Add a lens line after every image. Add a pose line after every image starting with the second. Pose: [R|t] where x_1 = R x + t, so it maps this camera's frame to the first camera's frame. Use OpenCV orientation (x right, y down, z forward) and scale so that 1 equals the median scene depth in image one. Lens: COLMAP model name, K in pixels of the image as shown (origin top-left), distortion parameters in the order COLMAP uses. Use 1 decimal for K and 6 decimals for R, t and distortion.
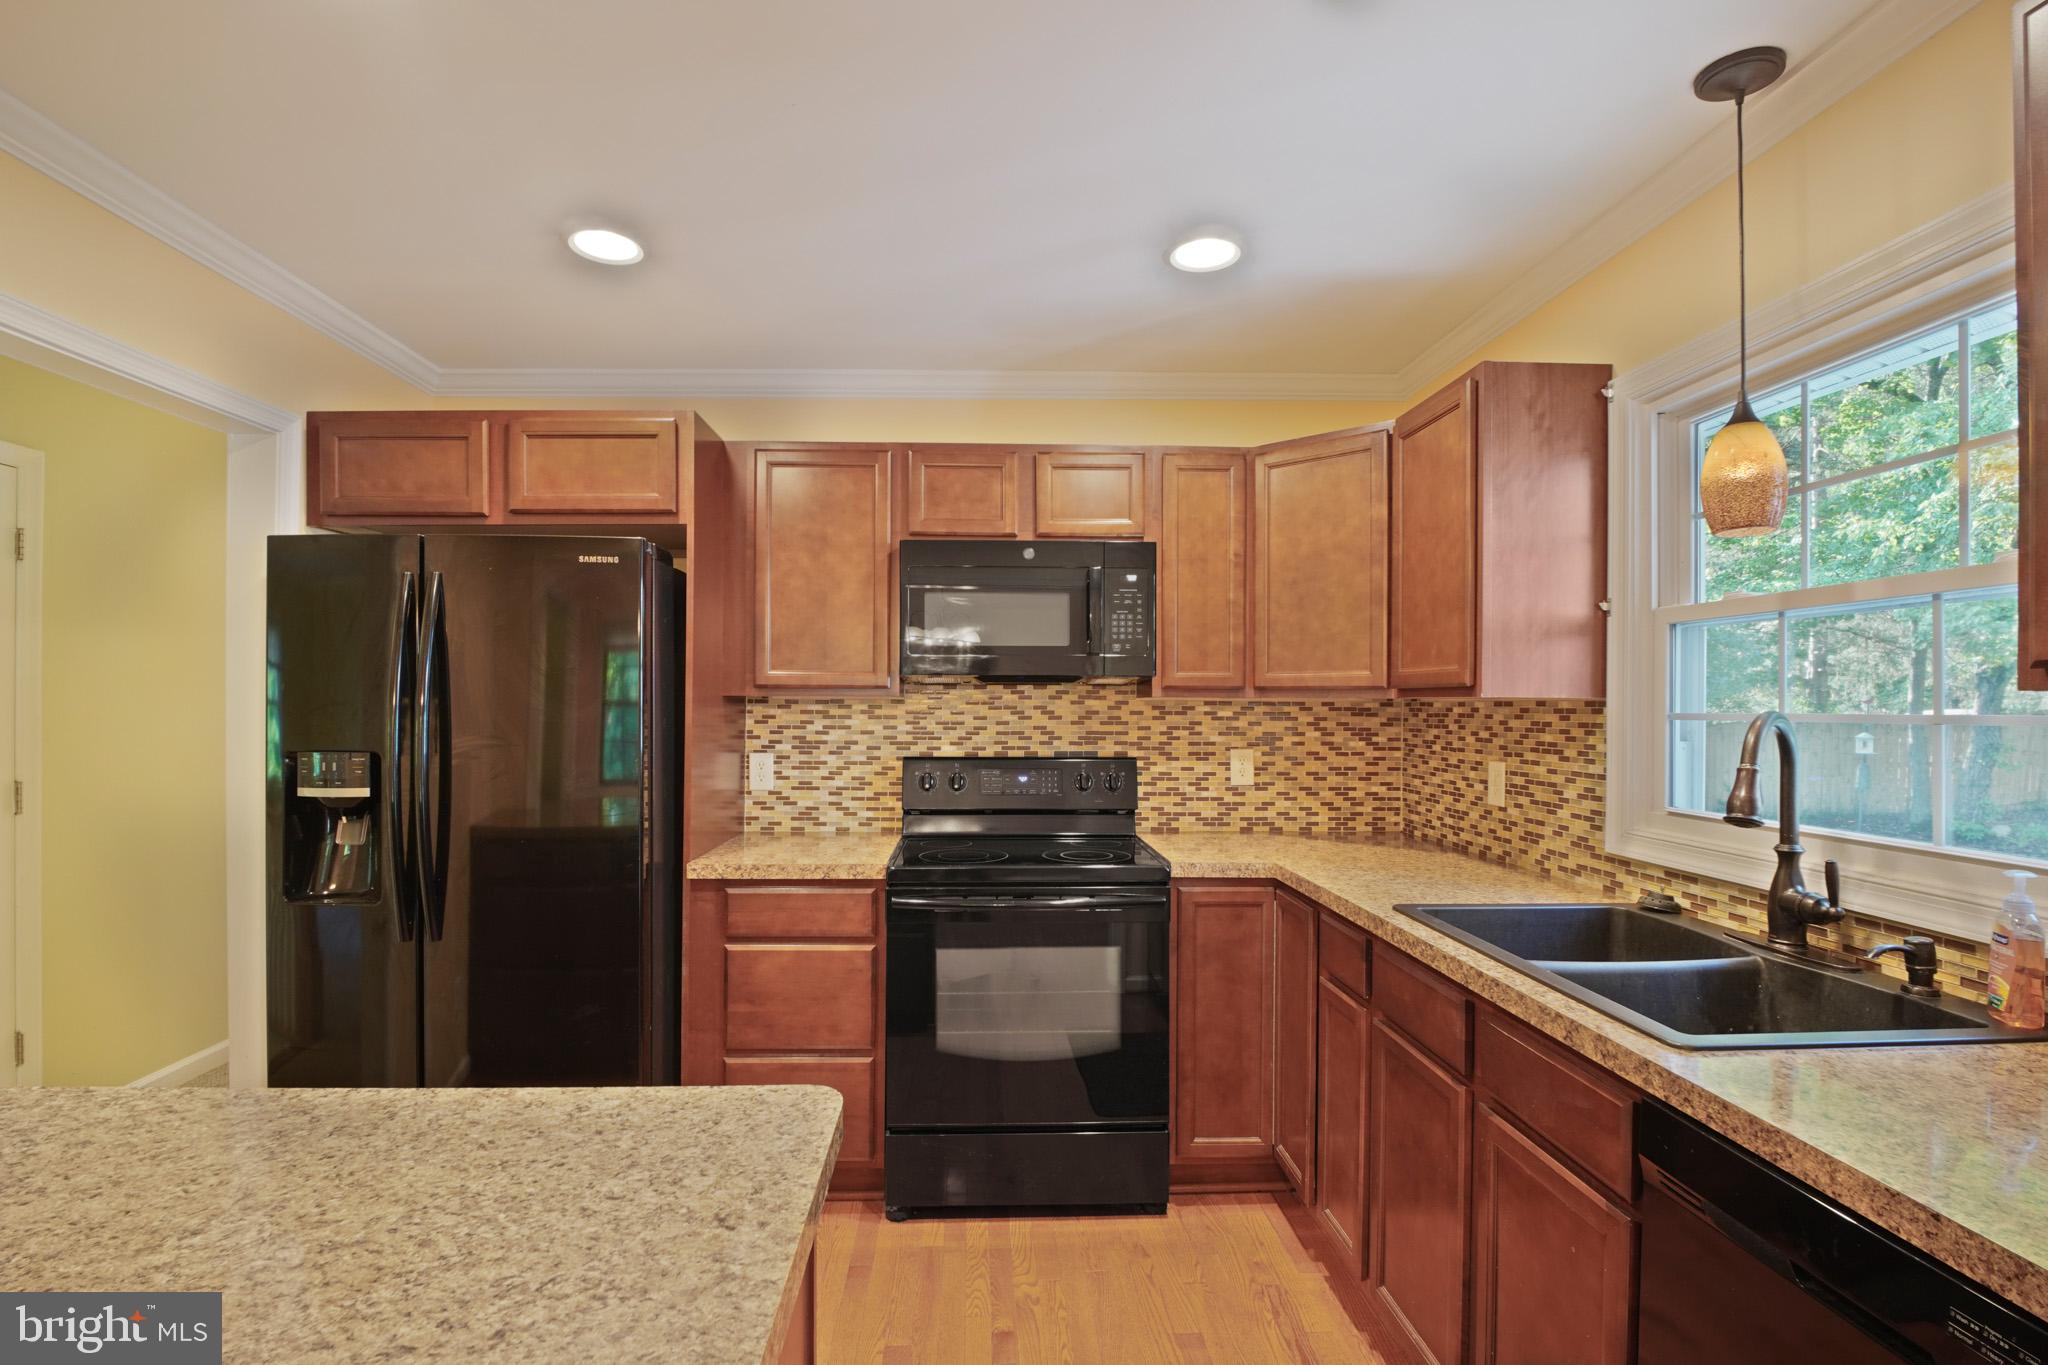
lens RADIAL K [[994.0, 0, 992.6], [0, 994.0, 710.9], [0, 0, 1]] dist [-0.018354, -0.003708]
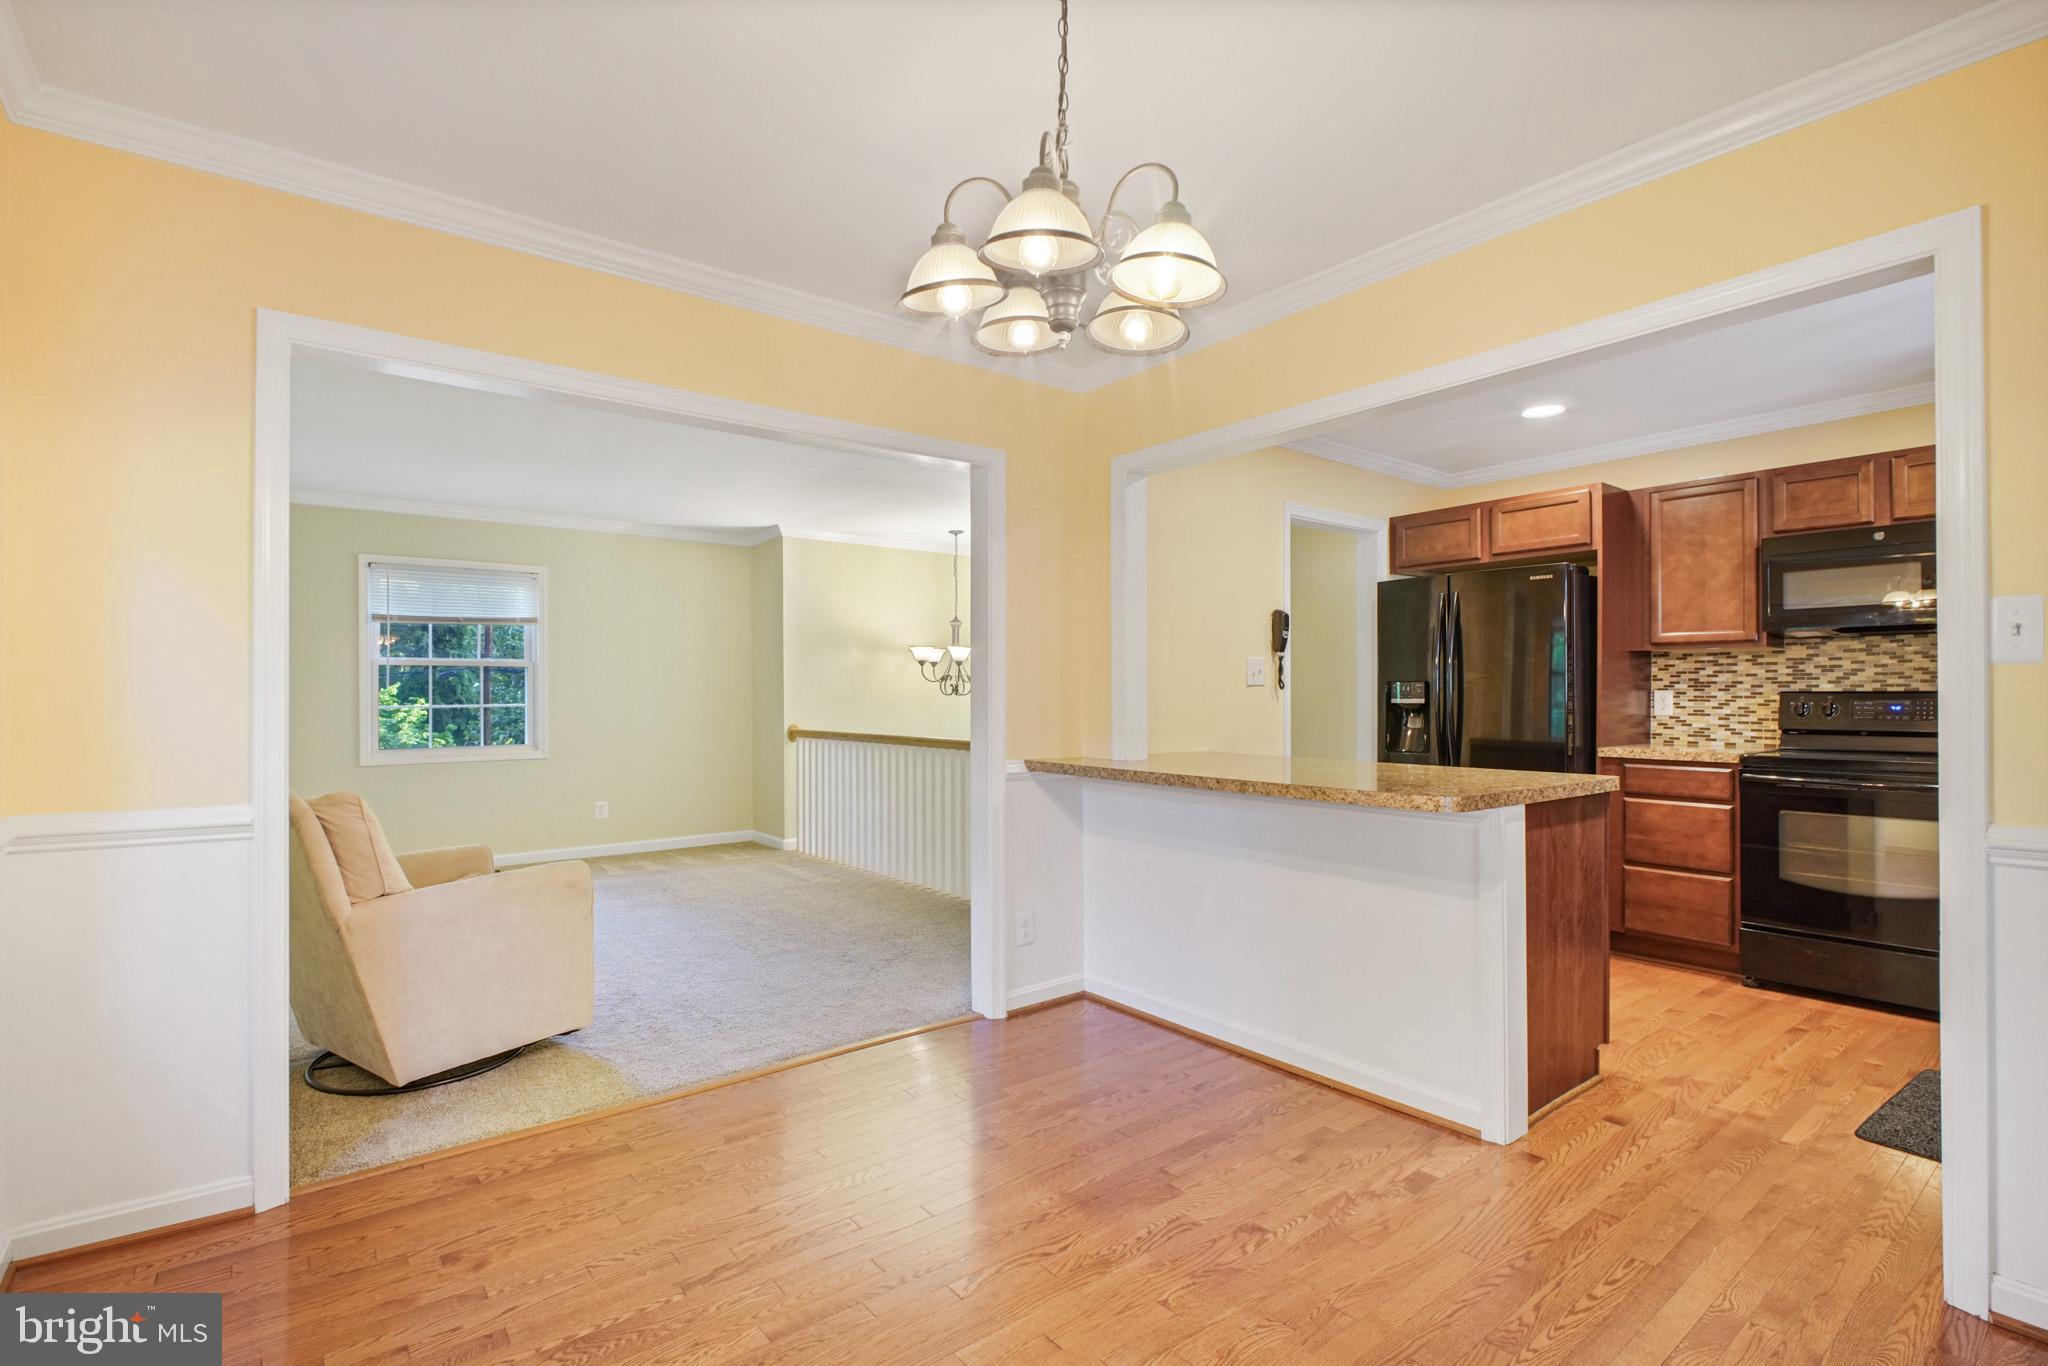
lens RADIAL K [[927.3, 0, 1030.6], [0, 927.3, 692.8], [0, 0, 1]] dist [0.003648, -0.004467]
pose [[0.614487, -0.006649, -0.788899, 0.346274], [-0.000266, 0.999963, -0.008635, 0.071983], [0.788927, 0.005516, 0.614462, -0.740838]]
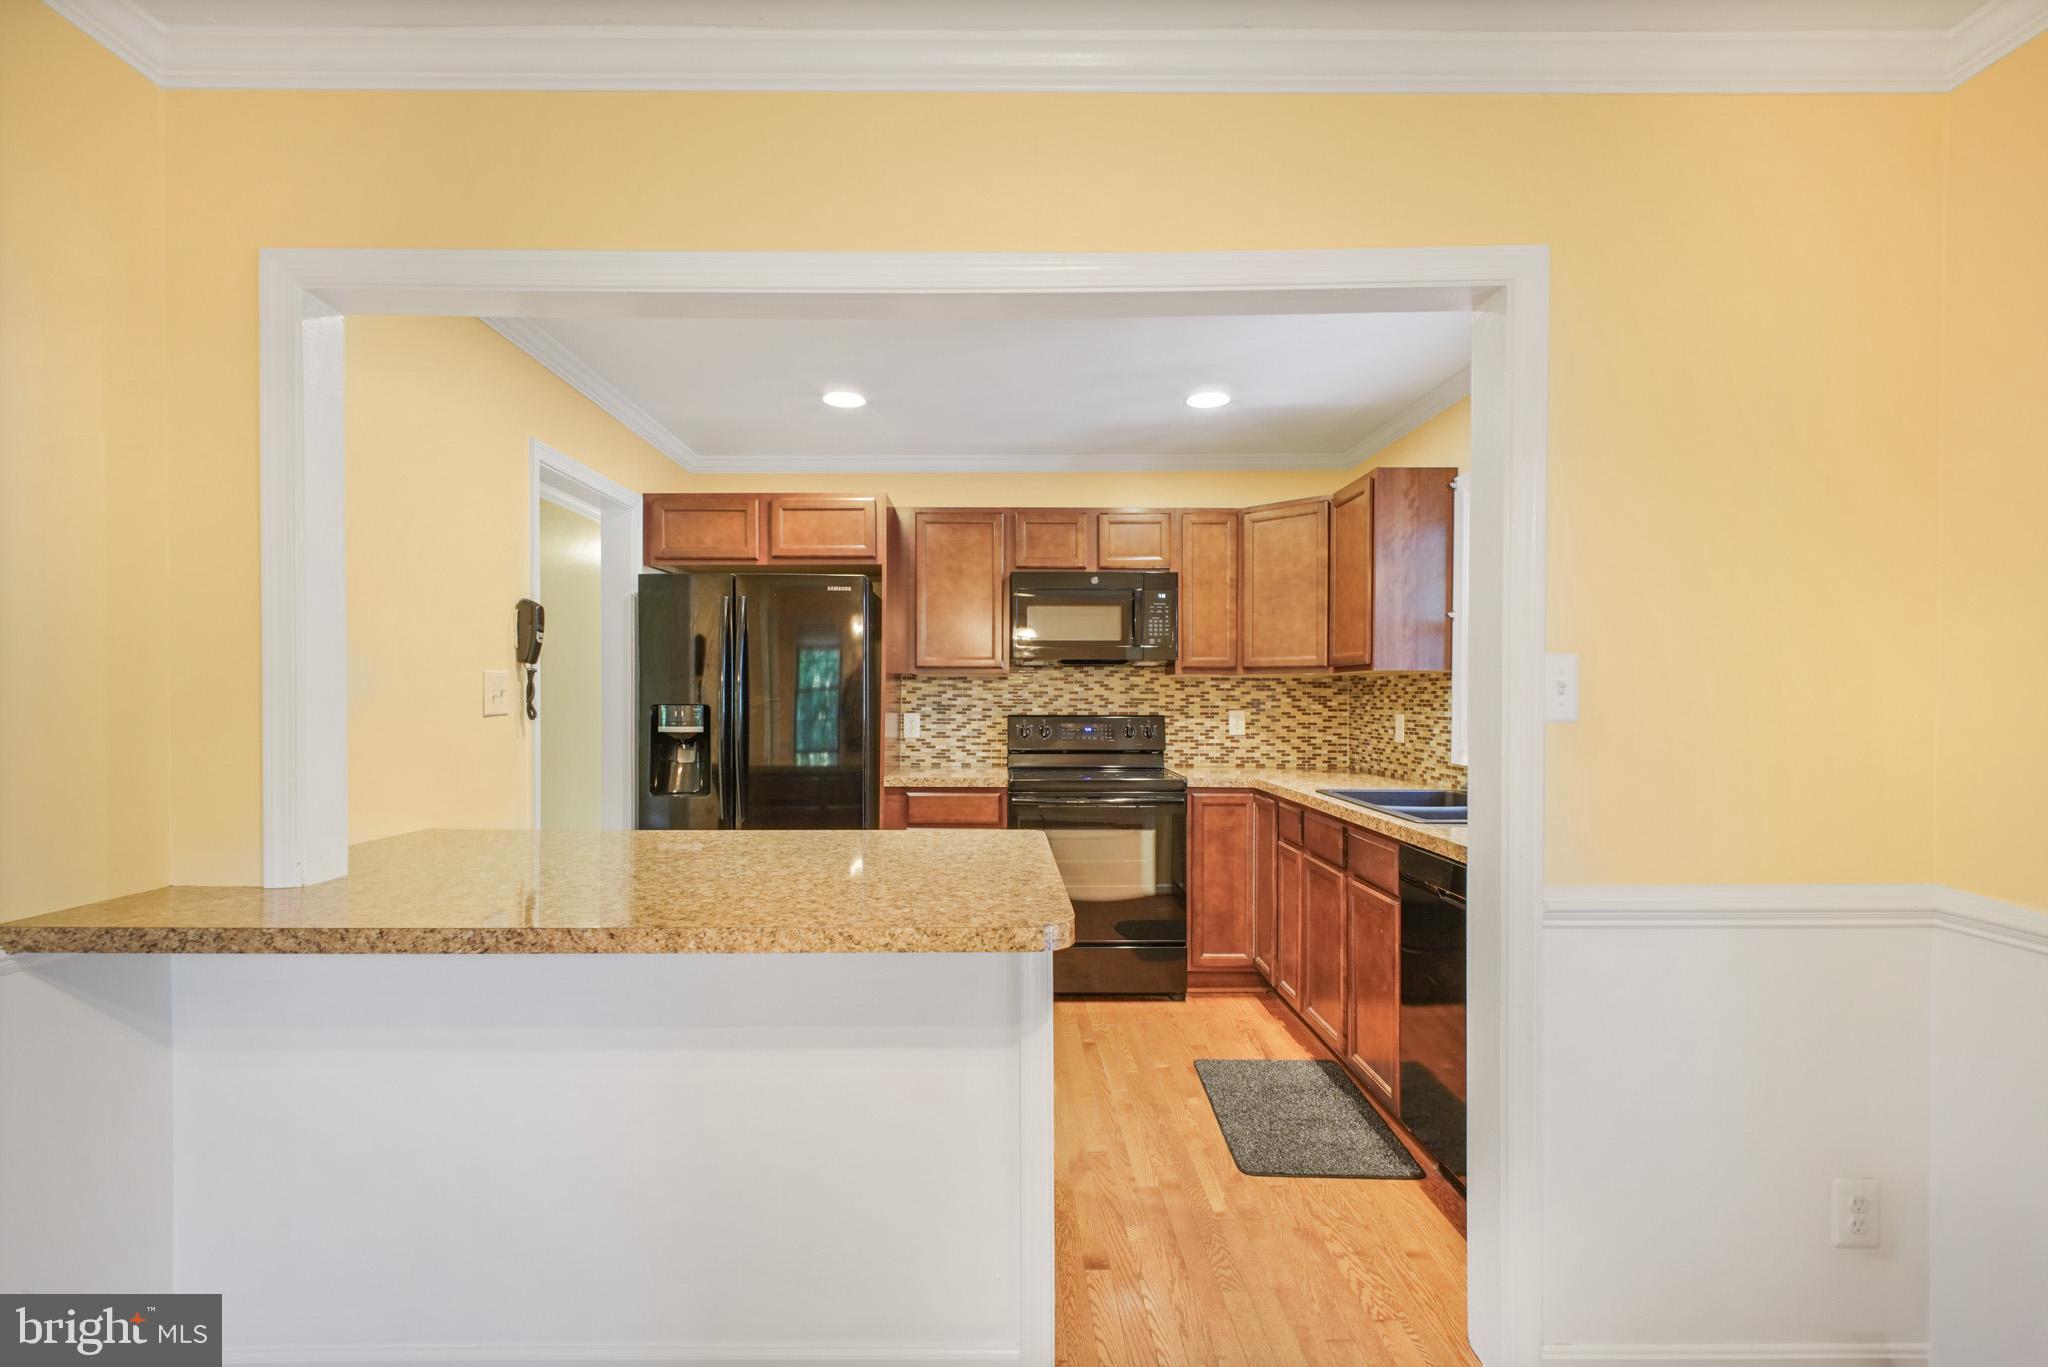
lens RADIAL K [[927.3, 0, 1004.0], [0, 927.3, 702.2], [0, 0, 1]] dist [0.003648, -0.004467]
pose [[0.999698, -0.000986, -0.024571, -0.074691], [0.000975, 0.999999, -0.000432, 0.033548], [0.024571, 0.000407, 0.999698, -0.475788]]
